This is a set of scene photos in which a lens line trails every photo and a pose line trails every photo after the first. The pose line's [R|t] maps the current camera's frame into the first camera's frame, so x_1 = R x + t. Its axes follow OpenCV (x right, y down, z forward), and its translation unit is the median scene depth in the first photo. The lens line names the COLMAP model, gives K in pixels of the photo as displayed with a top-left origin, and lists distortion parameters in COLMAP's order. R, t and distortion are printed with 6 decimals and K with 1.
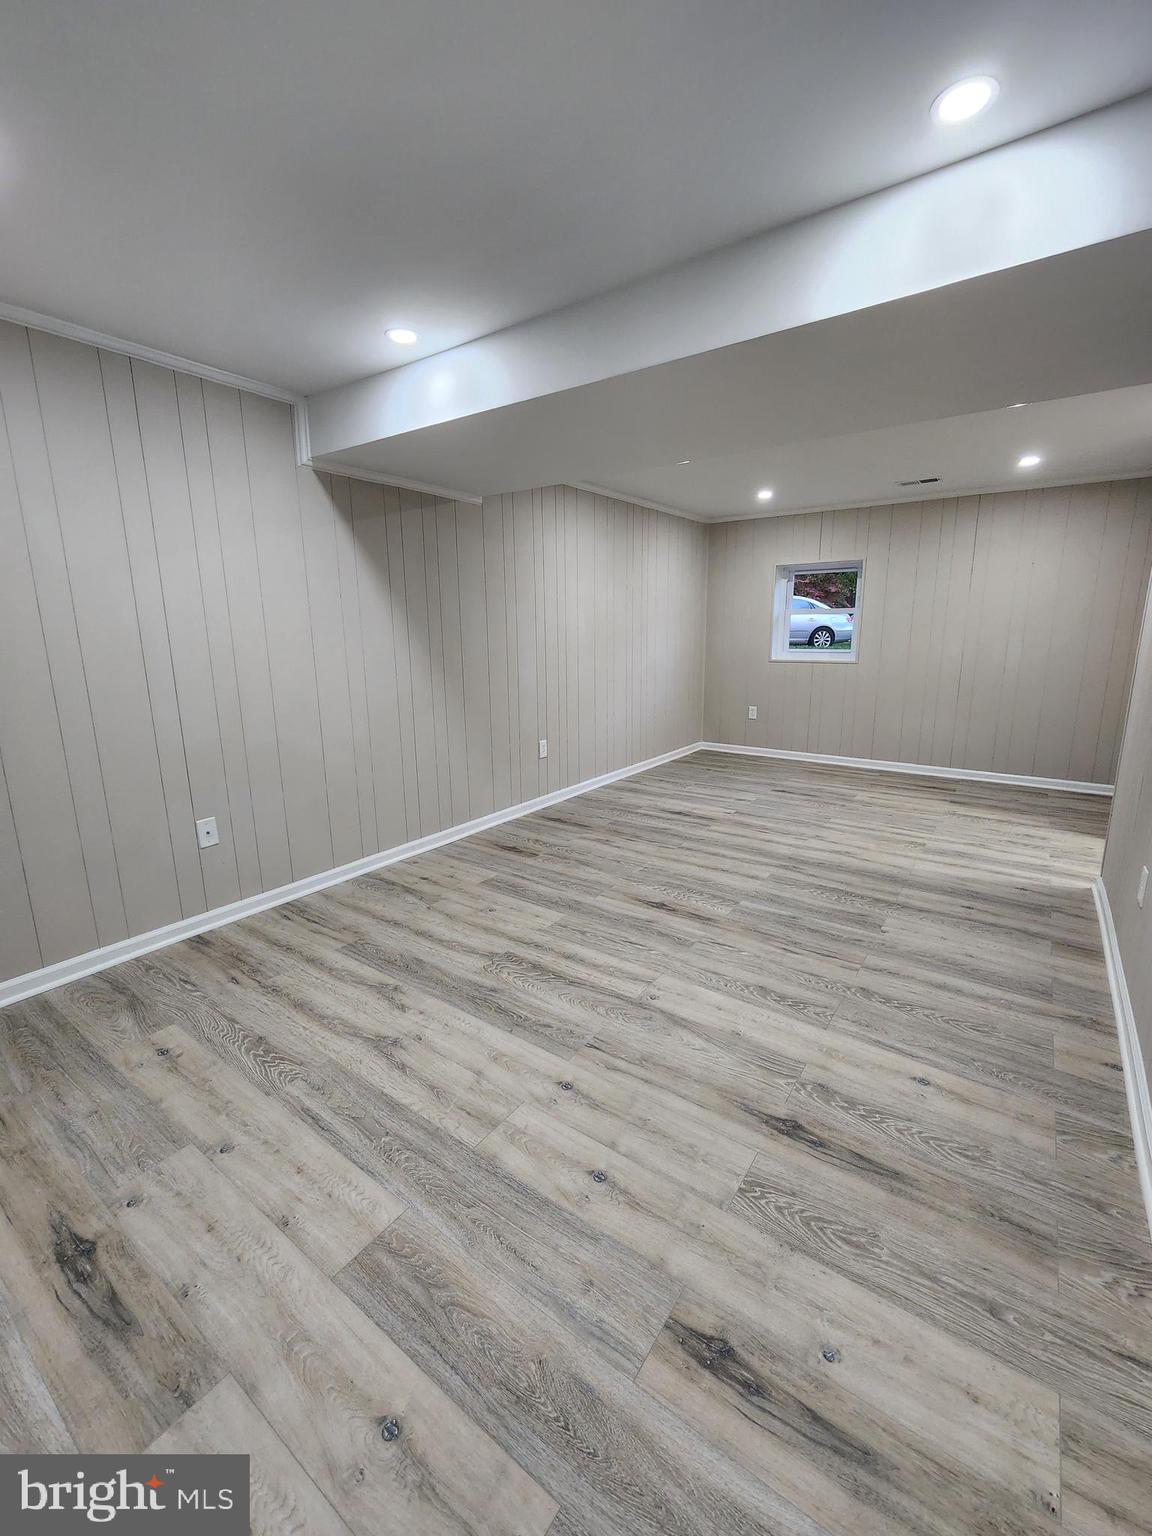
lens RADIAL K [[629.5, 0, 574.8], [0, 629.5, 757.7], [0, 0, 1]] dist [0.002861, -0.003738]
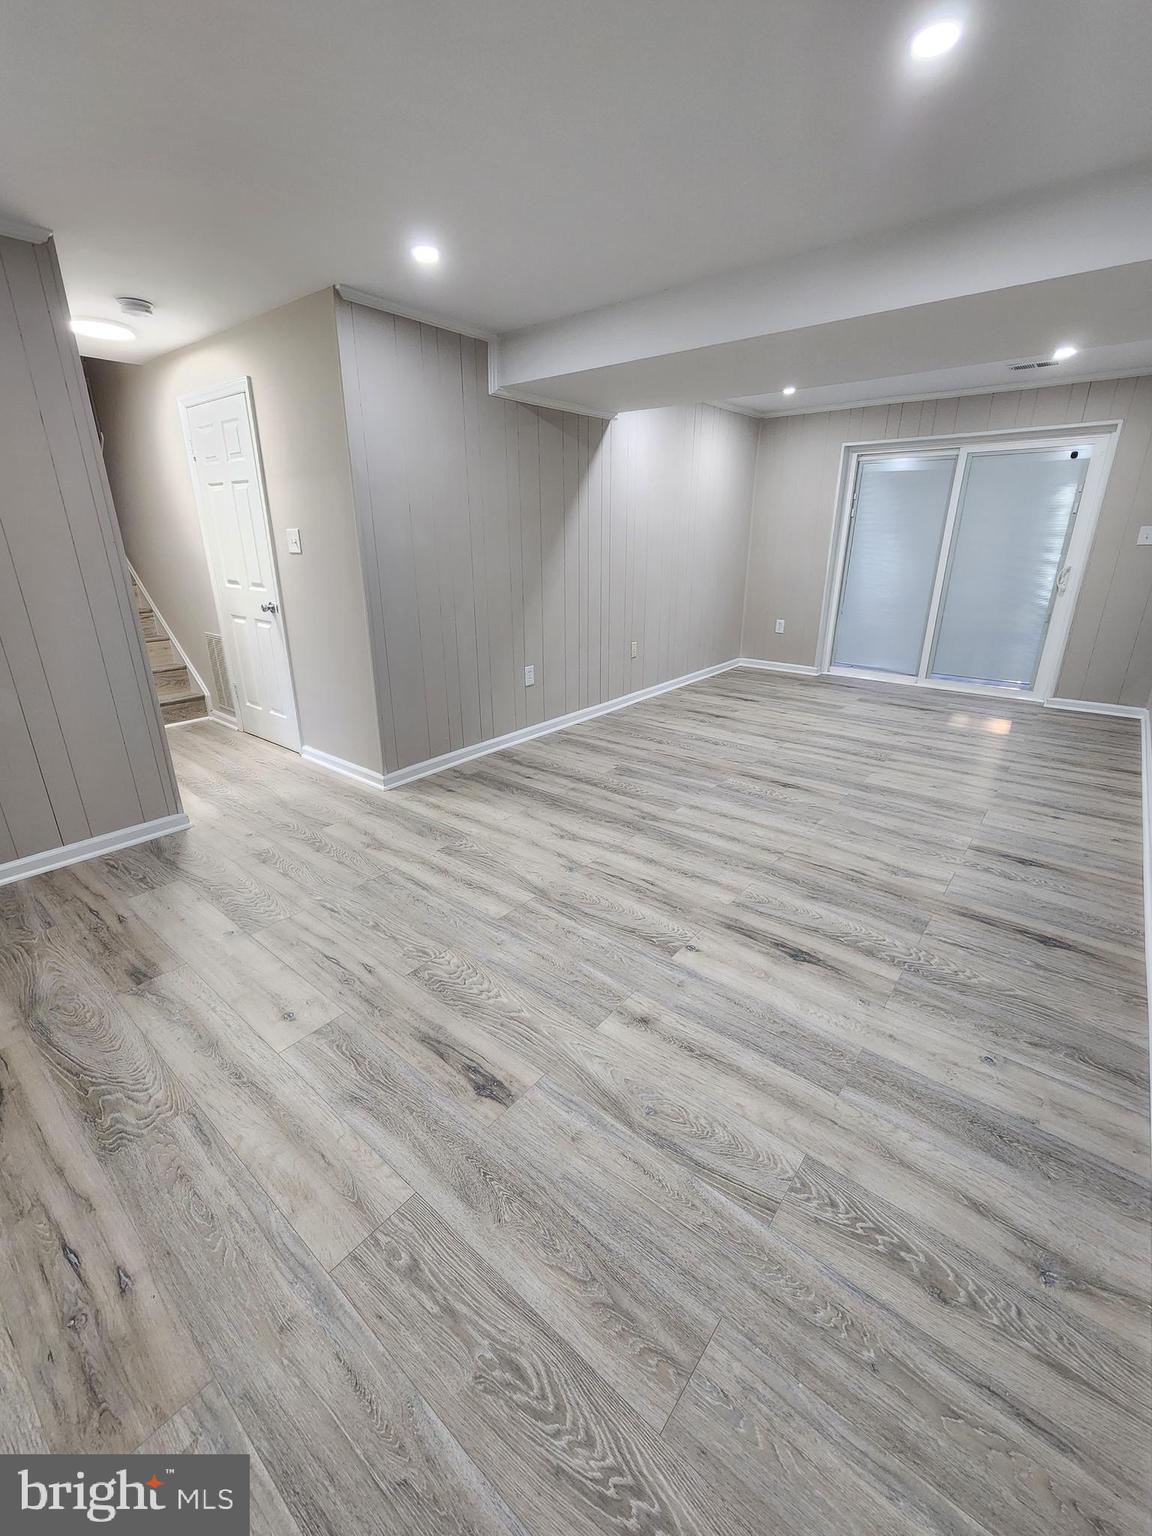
lens RADIAL K [[629.5, 0, 574.8], [0, 629.5, 757.7], [0, 0, 1]] dist [0.002861, -0.003738]
pose [[-0.997806, -0.007350, 0.065799, 0.424711], [0.027929, 0.854338, 0.518967, -0.398092], [-0.060029, 0.519666, -0.852258, 1.881848]]
